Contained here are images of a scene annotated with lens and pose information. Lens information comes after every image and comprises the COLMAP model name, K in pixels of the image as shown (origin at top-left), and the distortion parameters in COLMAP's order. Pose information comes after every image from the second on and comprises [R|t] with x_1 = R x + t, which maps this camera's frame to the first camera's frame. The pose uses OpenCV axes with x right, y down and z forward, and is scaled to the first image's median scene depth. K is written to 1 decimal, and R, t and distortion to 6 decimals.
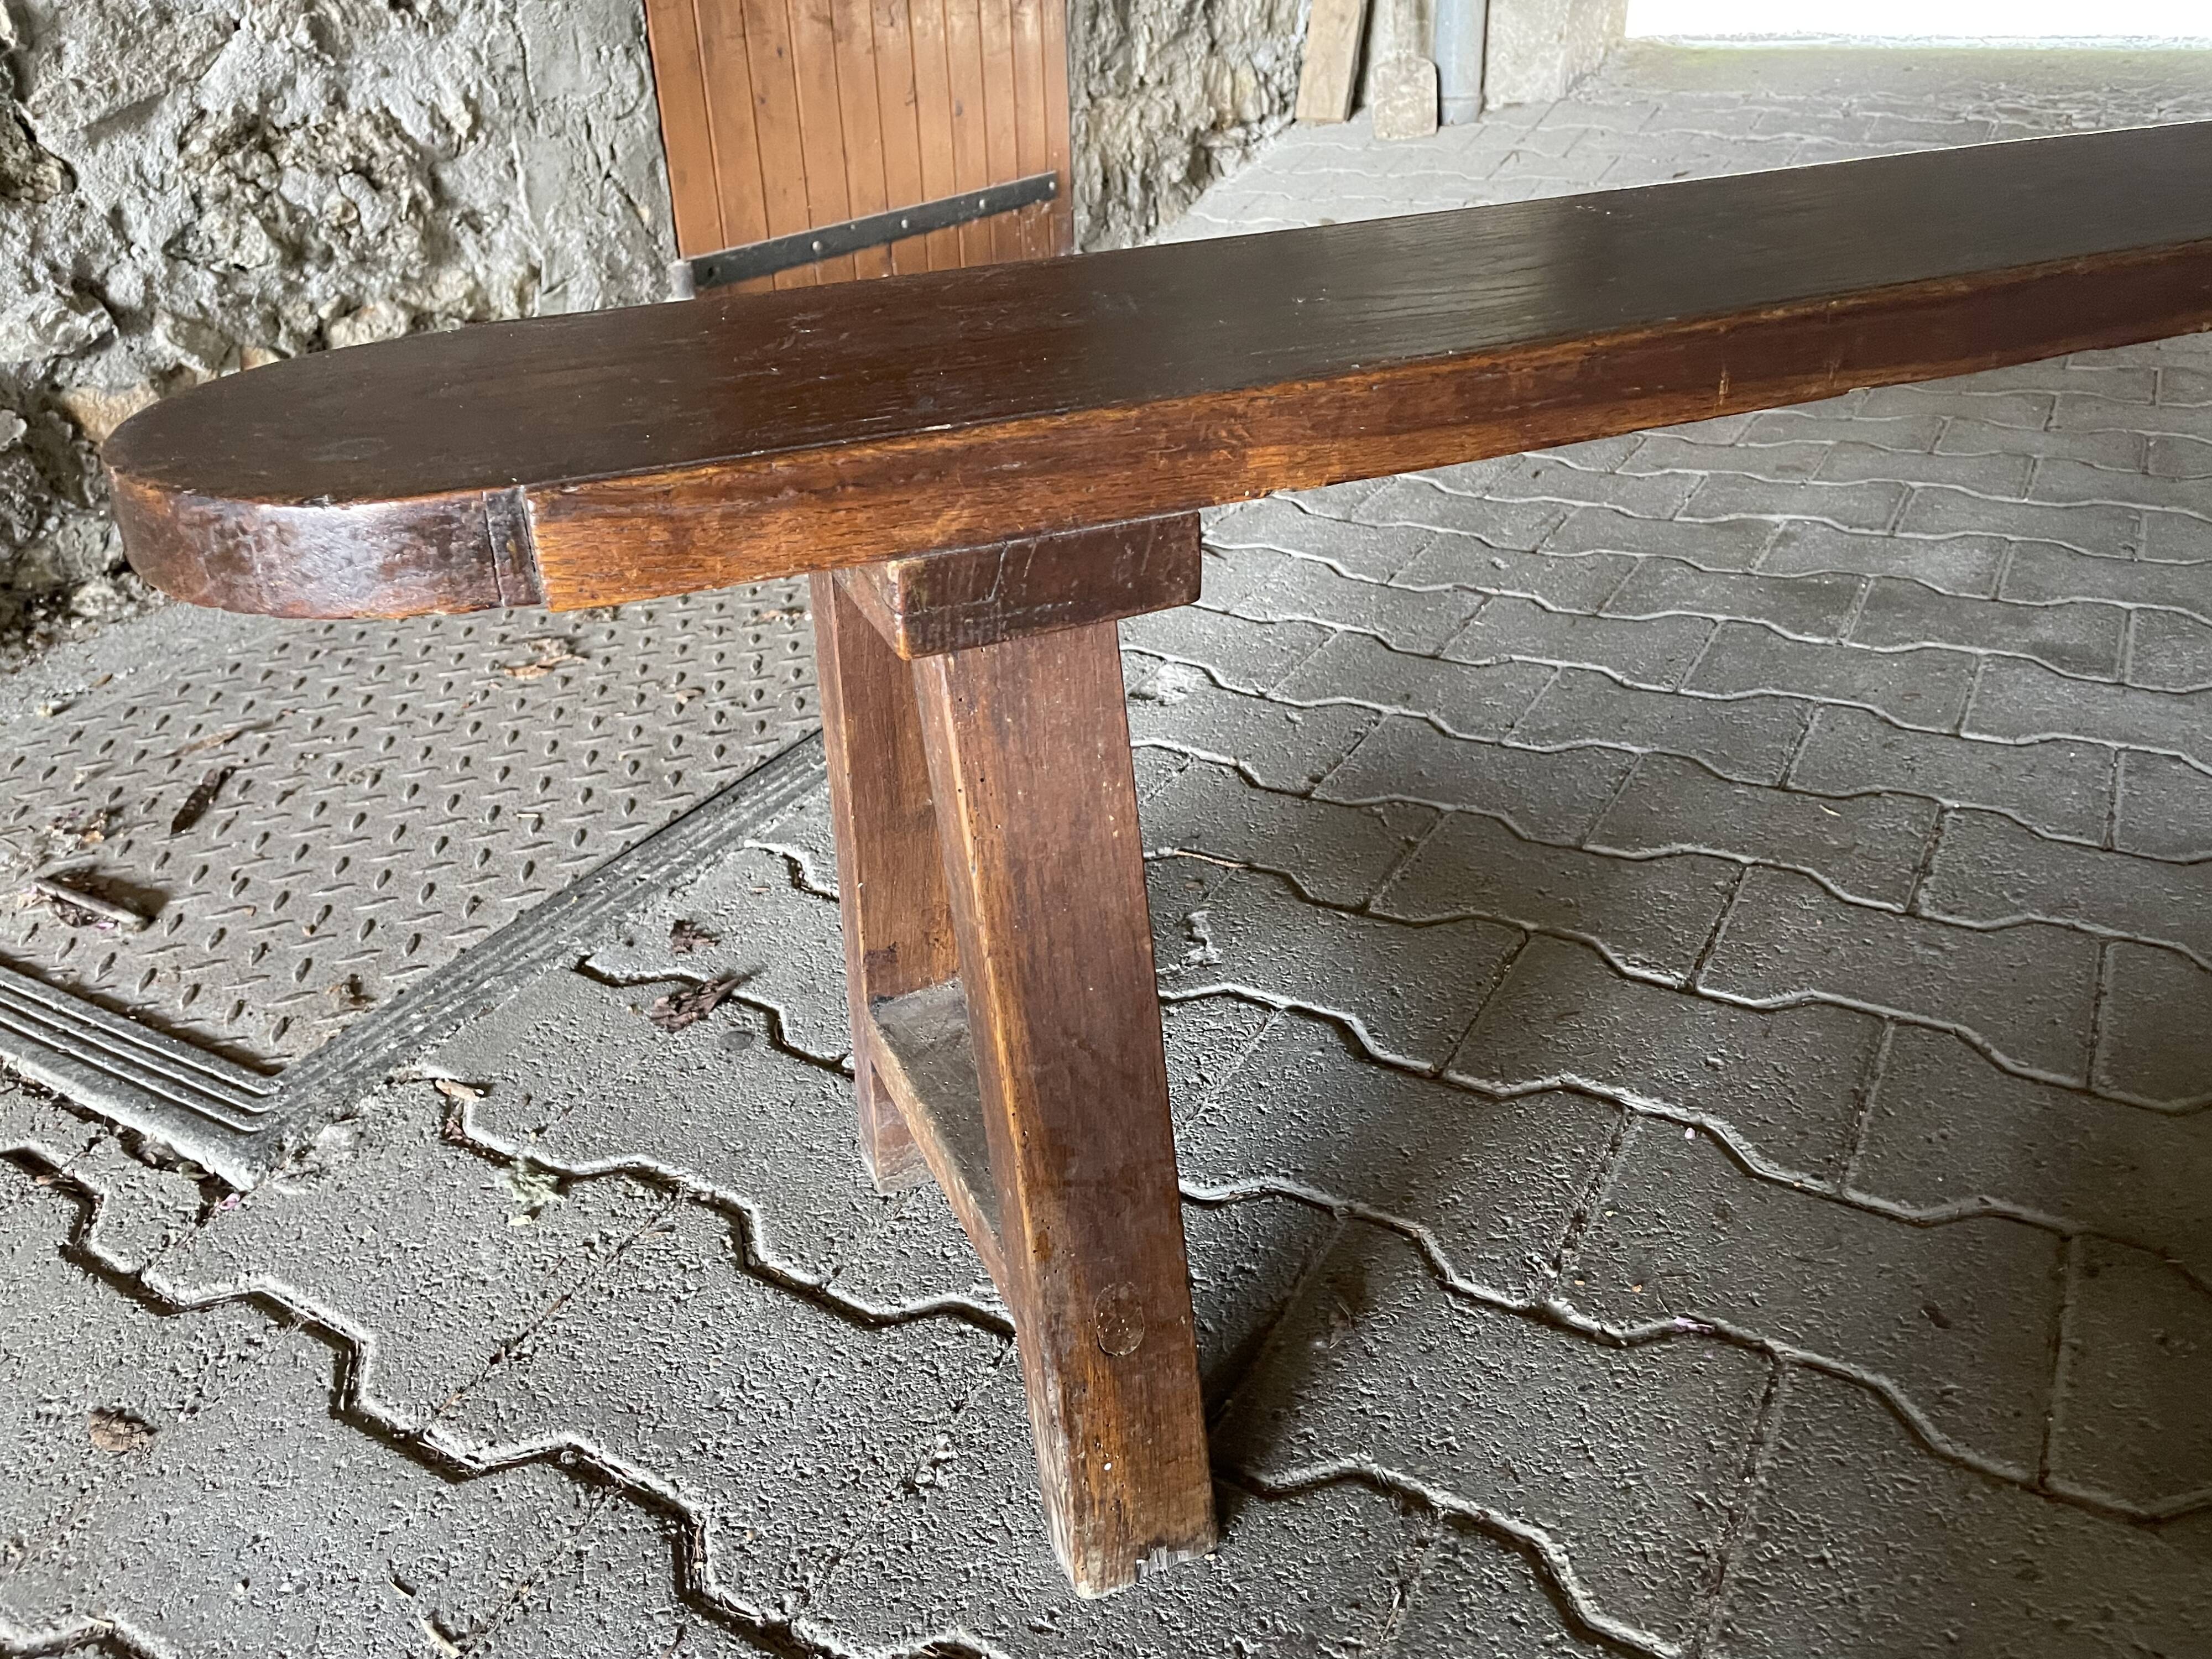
lens RADIAL K [[1678.1, 0, 1094.0], [0, 1678.1, 794.5], [0, 0, 1]] dist [0.079045, -0.107819]
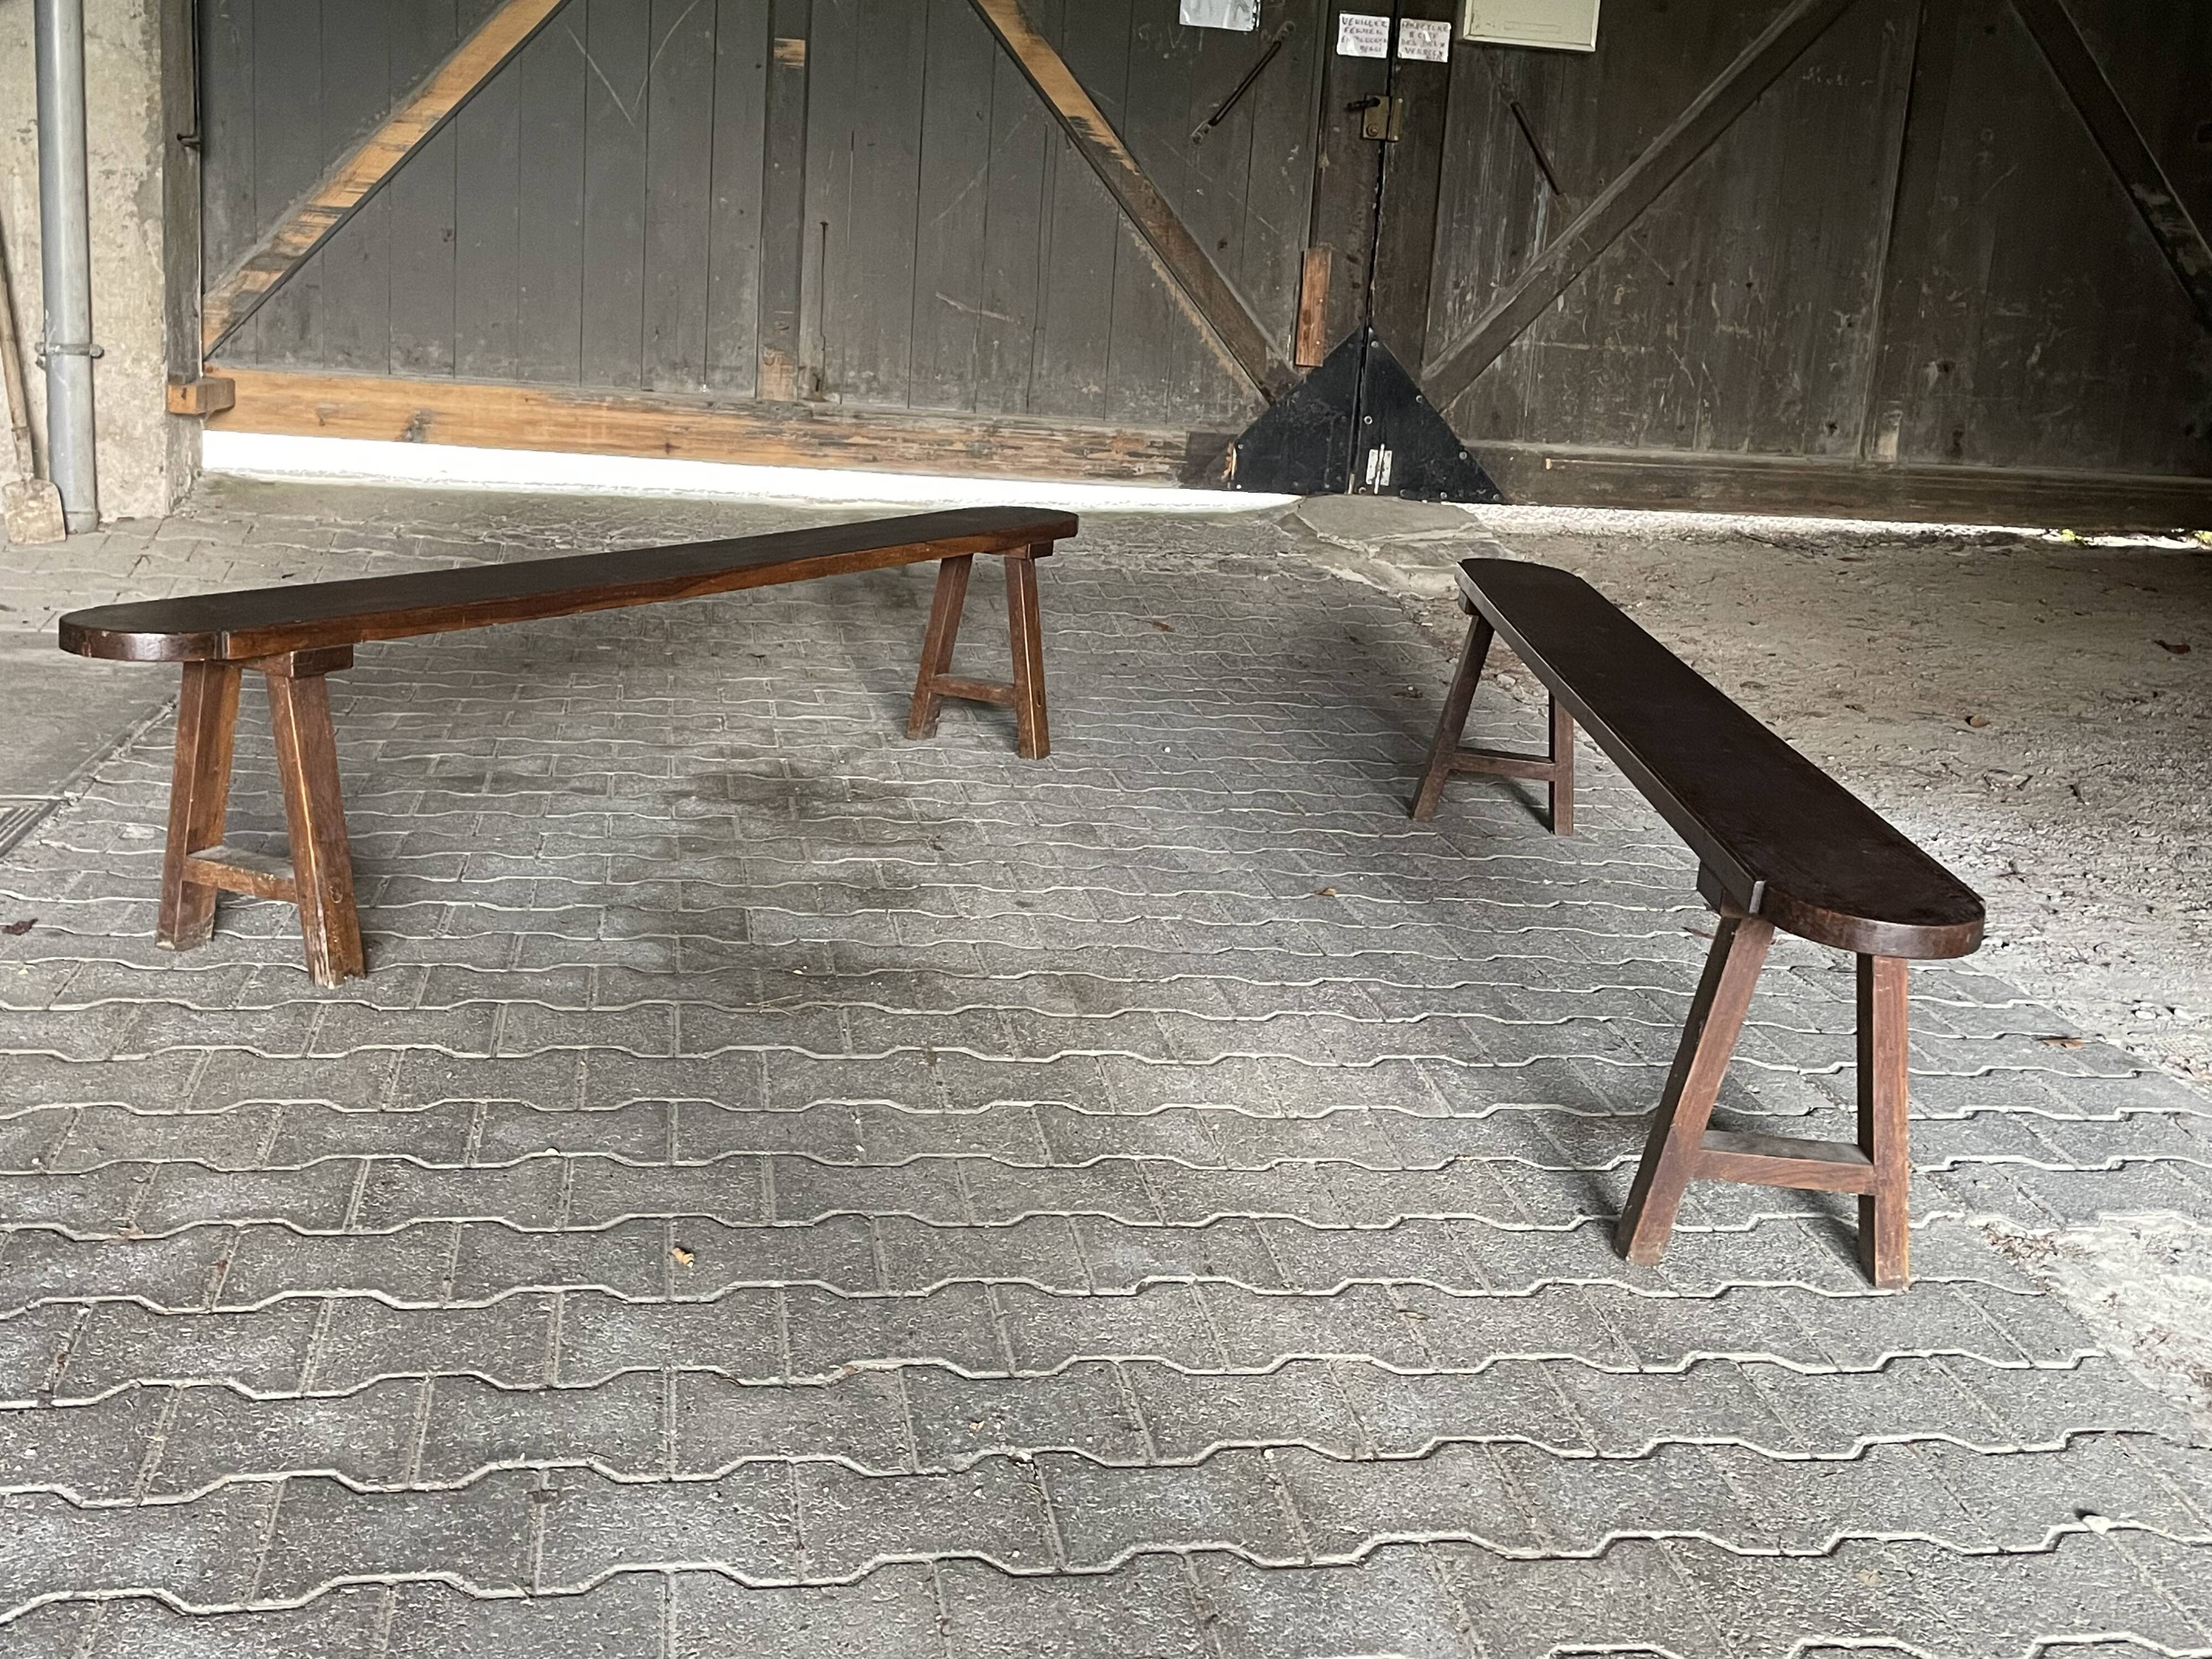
lens RADIAL K [[2348.8, 0, 1109.7], [0, 2348.8, 785.1], [0, 0, 1]] dist [0.053142, 0.000000]
pose [[0.756661, -0.046843, 0.652128, -1.116064], [0.216297, 0.959201, -0.182068, 0.775598], [-0.616993, 0.278817, 0.735922, -2.060526]]
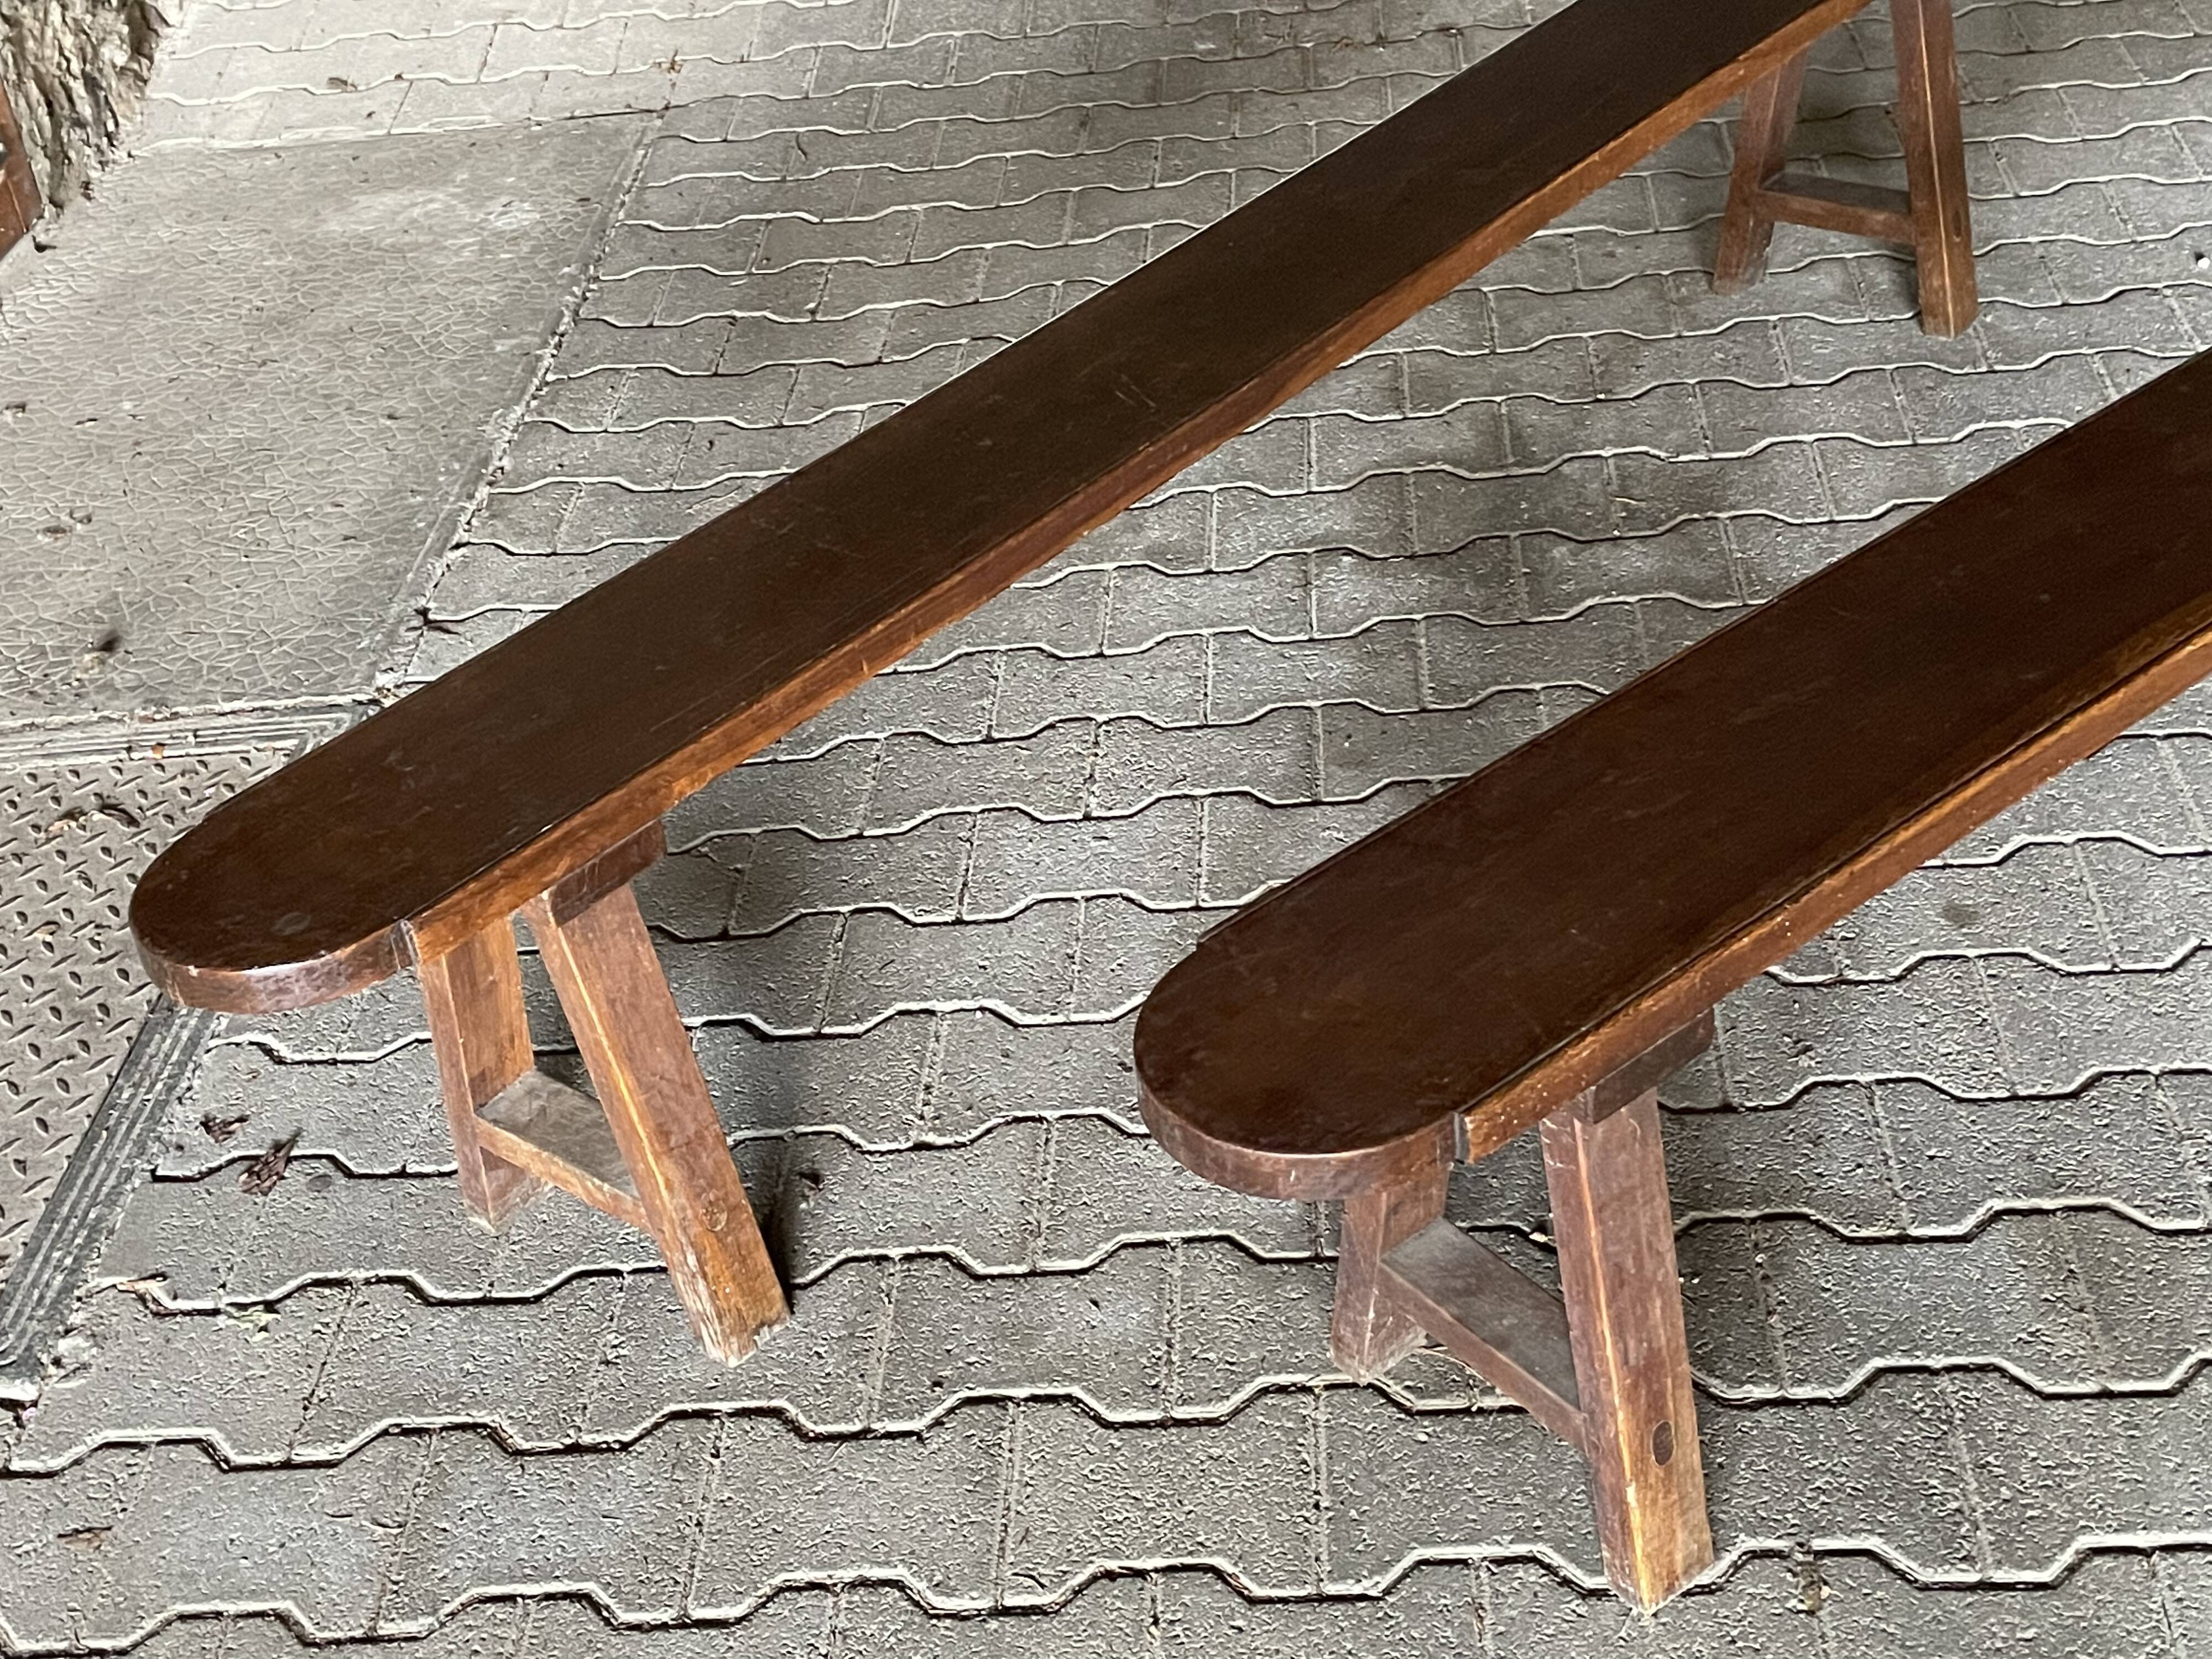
lens RADIAL K [[2903.3, 0, 1105.1], [0, 2903.3, 820.8], [0, 0, 1]] dist [0.072460, 0.000000]
pose [[0.891964, -0.303253, 0.335317, -0.329566], [0.277967, 0.952778, 0.122262, -0.225339], [-0.356559, -0.015846, 0.934138, -1.308042]]
